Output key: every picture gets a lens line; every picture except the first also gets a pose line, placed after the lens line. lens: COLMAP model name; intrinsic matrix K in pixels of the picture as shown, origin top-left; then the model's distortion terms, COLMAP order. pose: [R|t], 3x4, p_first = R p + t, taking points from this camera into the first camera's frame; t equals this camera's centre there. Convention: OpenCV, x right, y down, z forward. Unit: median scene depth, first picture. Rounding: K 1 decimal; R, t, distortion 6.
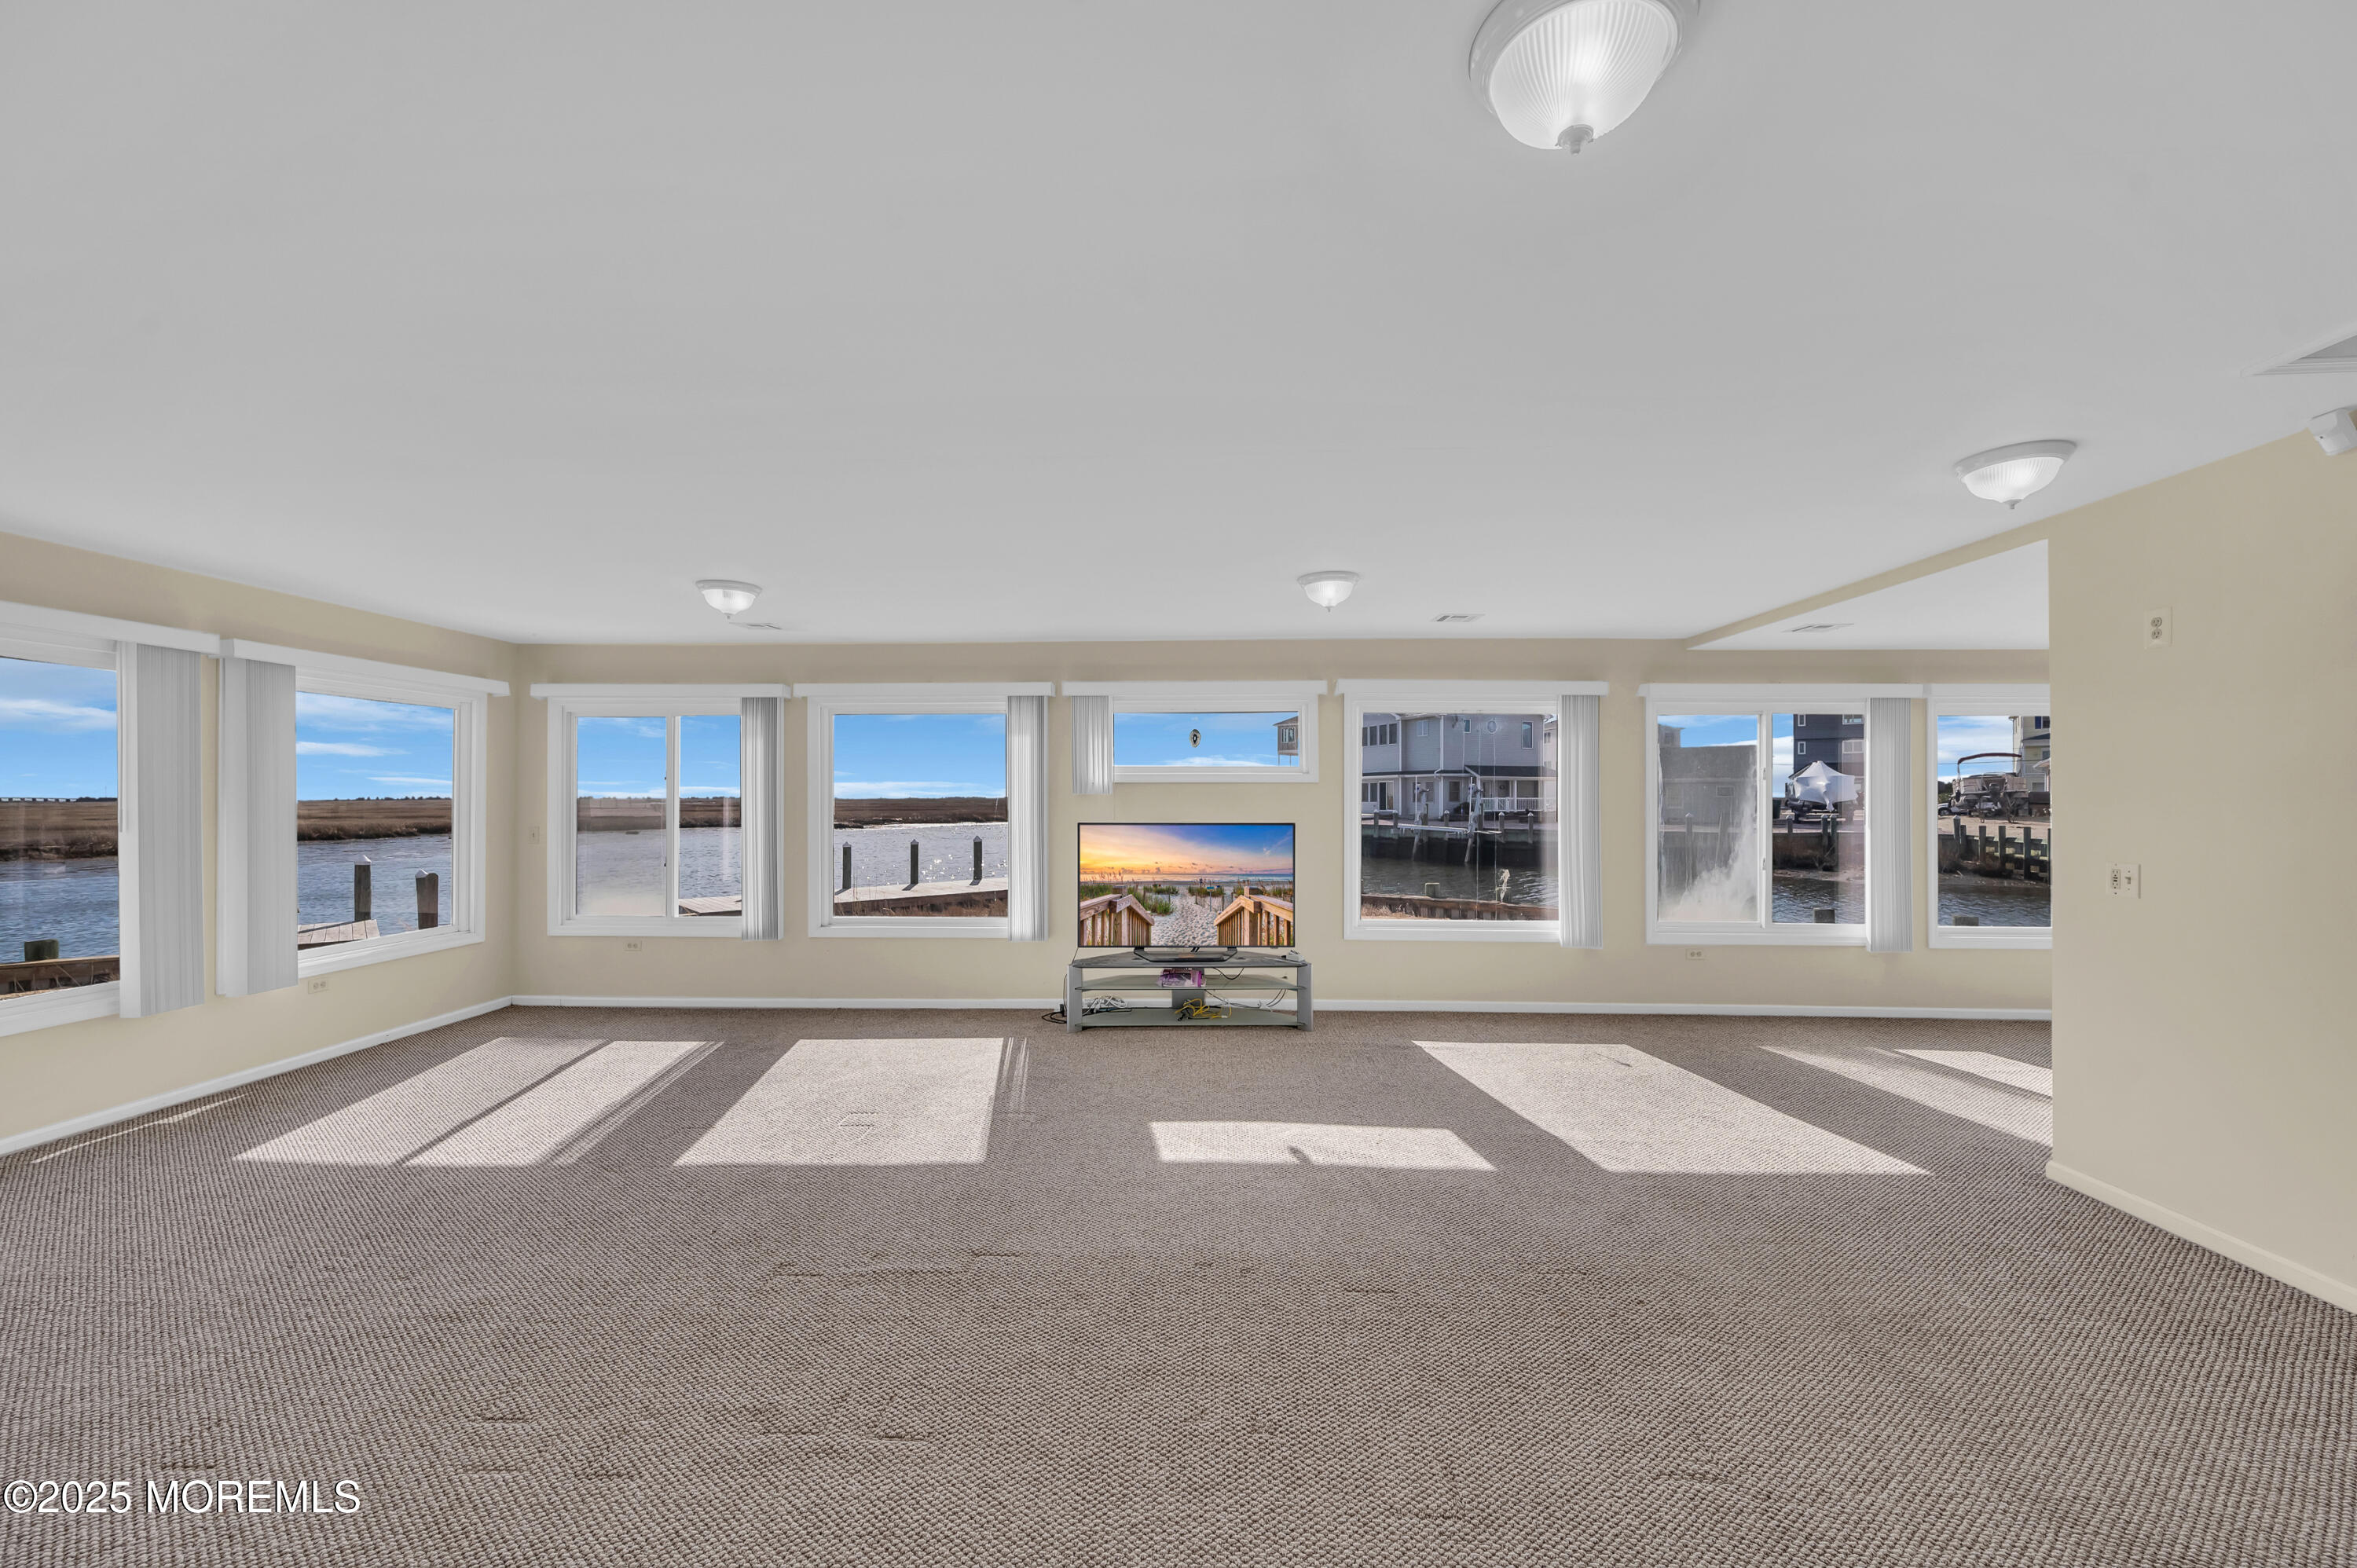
lens RADIAL K [[941.6, 0, 1193.3], [0, 941.6, 793.5], [0, 0, 1]] dist [-0.000975, -0.000873]
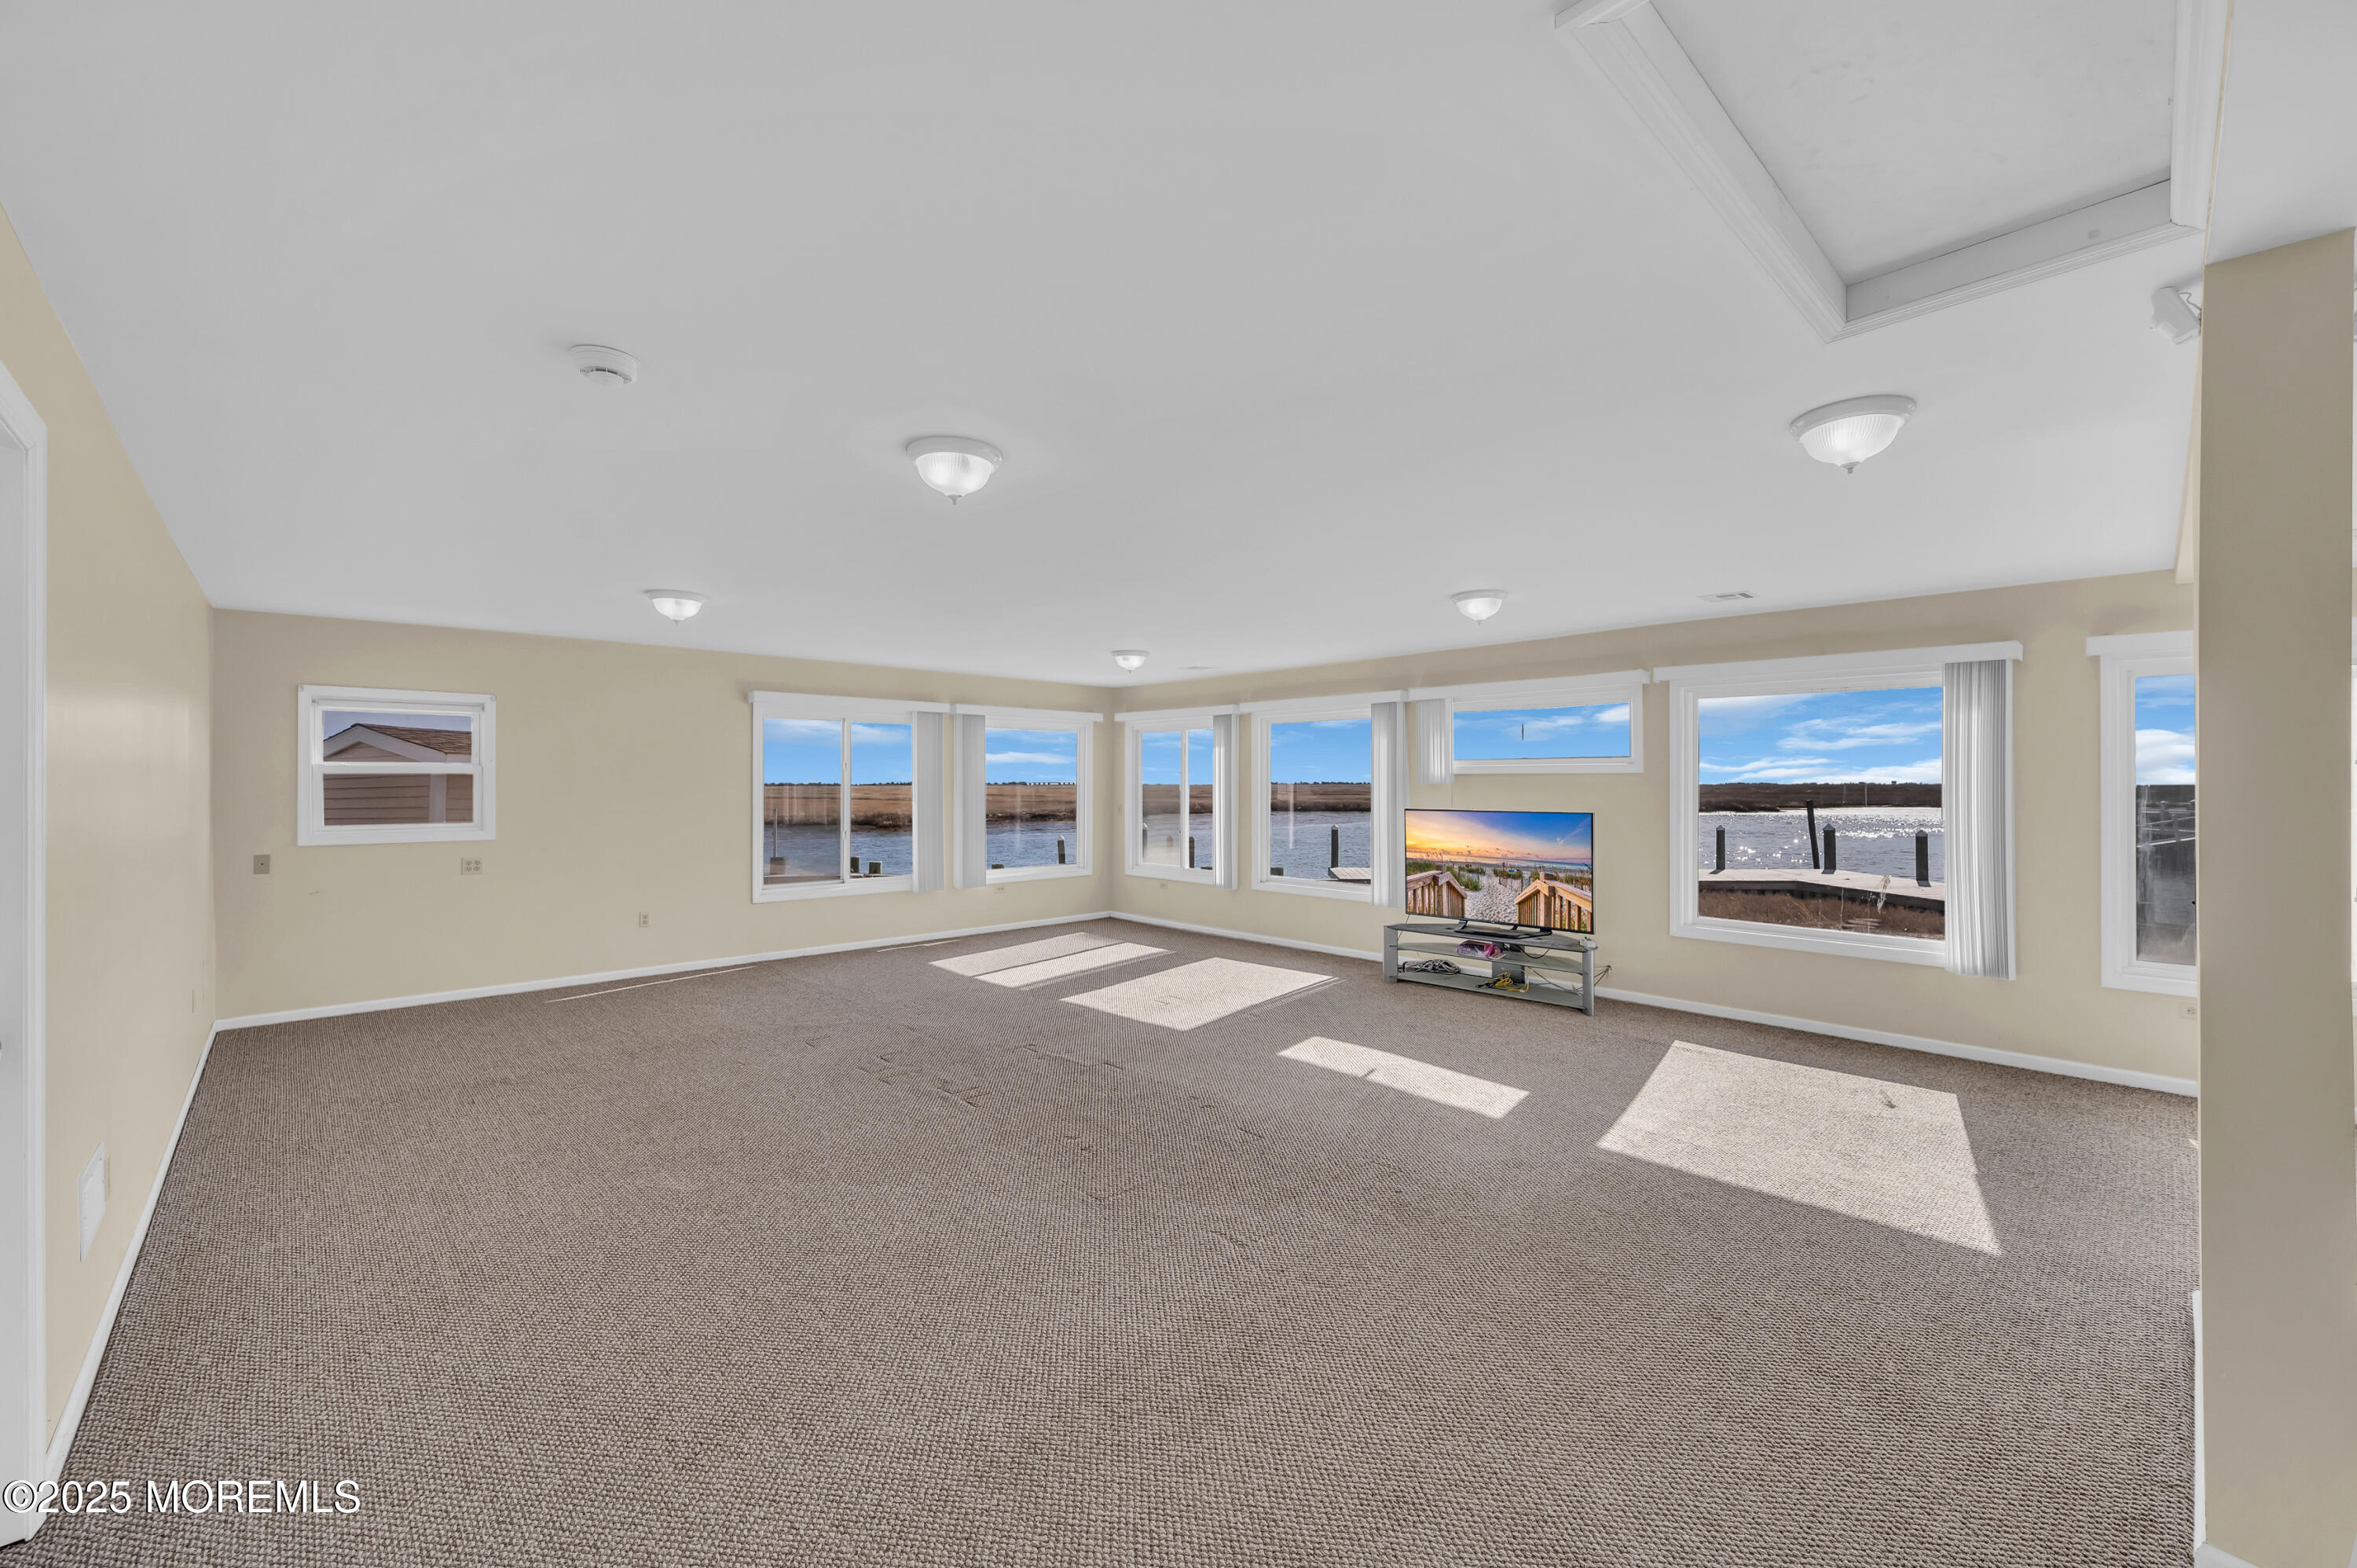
lens RADIAL K [[941.6, 0, 1177.1], [0, 941.6, 788.4], [0, 0, 1]] dist [-0.000975, -0.000873]
pose [[0.710902, 0.004743, -0.703275, 0.521983], [0.002430, 0.999955, 0.009200, -0.006203], [0.703287, -0.008249, 0.710858, -0.047280]]
